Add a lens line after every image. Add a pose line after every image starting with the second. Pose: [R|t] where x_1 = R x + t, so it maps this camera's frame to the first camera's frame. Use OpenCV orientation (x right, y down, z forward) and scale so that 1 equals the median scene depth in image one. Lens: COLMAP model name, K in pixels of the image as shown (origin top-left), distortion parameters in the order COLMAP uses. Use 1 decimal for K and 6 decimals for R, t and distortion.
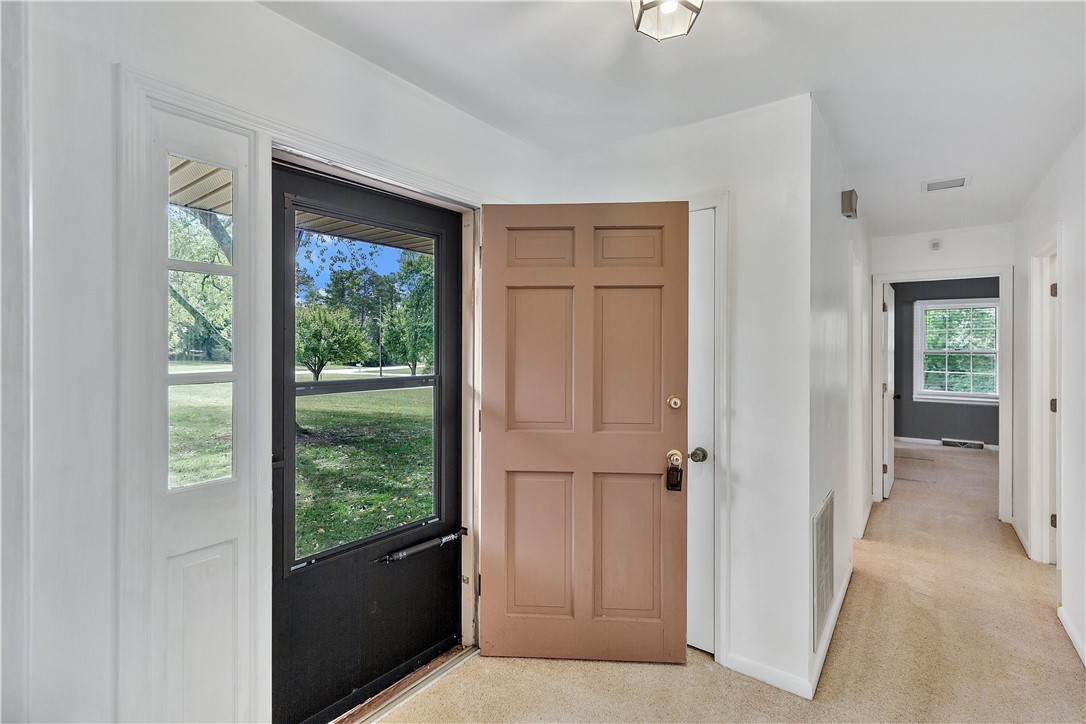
lens RADIAL K [[492.1, 0, 546.9], [0, 492.1, 355.0], [0, 0, 1]] dist [0.000782, 0.000371]
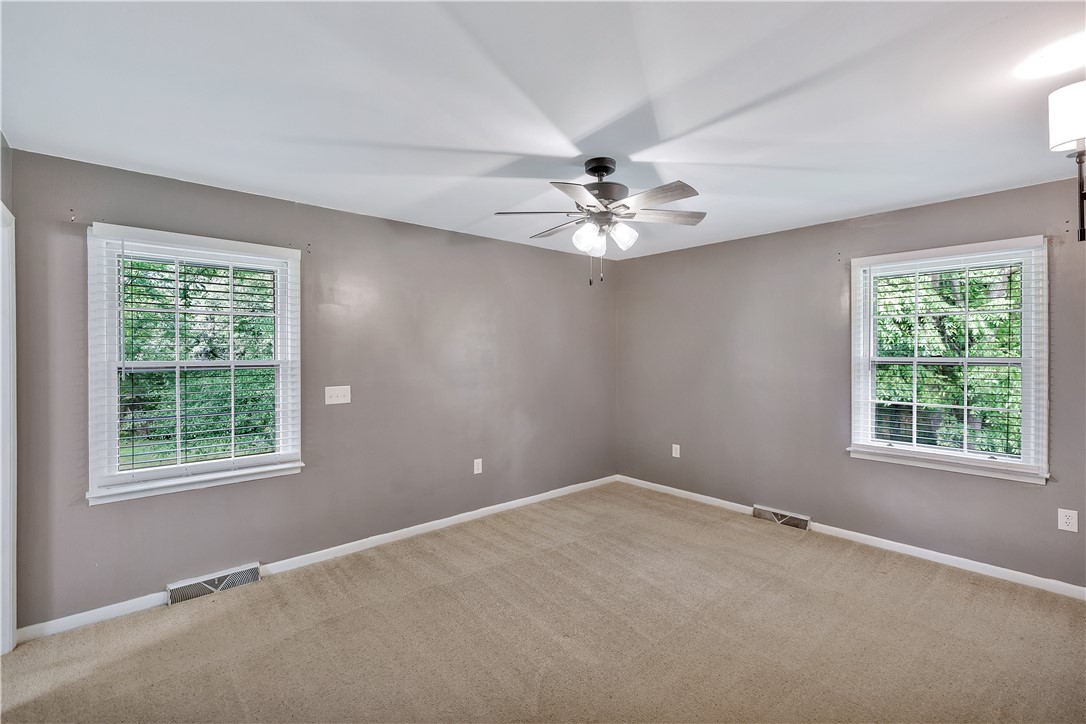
lens RADIAL K [[492.1, 0, 544.0], [0, 492.1, 358.2], [0, 0, 1]] dist [0.000782, 0.000371]
pose [[0.201117, -0.006235, 0.979547, 0.466100], [0.007135, 0.999963, 0.004900, -0.012934], [-0.979541, 0.006004, 0.201154, 0.610842]]
